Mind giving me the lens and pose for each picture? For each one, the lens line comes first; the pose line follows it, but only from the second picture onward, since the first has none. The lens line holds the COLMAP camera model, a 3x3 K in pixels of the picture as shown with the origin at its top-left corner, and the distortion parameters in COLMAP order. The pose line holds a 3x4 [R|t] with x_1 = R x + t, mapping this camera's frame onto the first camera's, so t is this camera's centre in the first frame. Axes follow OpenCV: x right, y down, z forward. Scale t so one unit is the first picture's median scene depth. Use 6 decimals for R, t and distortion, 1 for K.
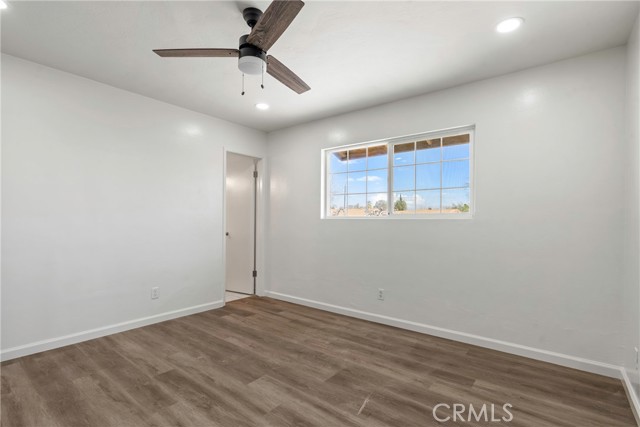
lens RADIAL K [[307.6, 0, 325.8], [0, 307.6, 219.0], [0, 0, 1]] dist [-0.006557, -0.000259]
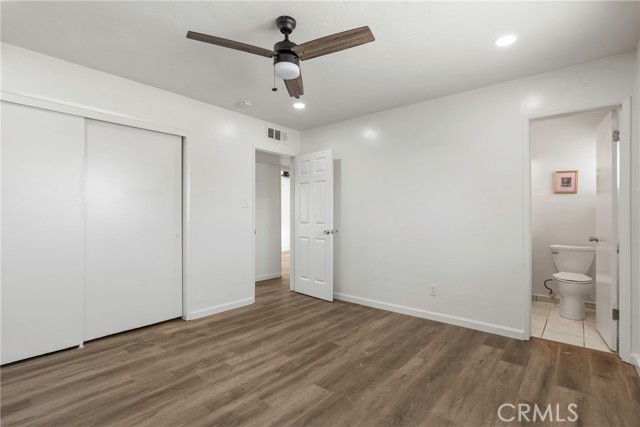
lens RADIAL K [[307.6, 0, 324.2], [0, 307.6, 211.0], [0, 0, 1]] dist [-0.006557, -0.000259]
pose [[-0.032932, -0.019588, -0.999266, 0.613869], [-0.001713, 0.999808, -0.019542, 0.004118], [0.999456, 0.001069, -0.032960, 0.890973]]
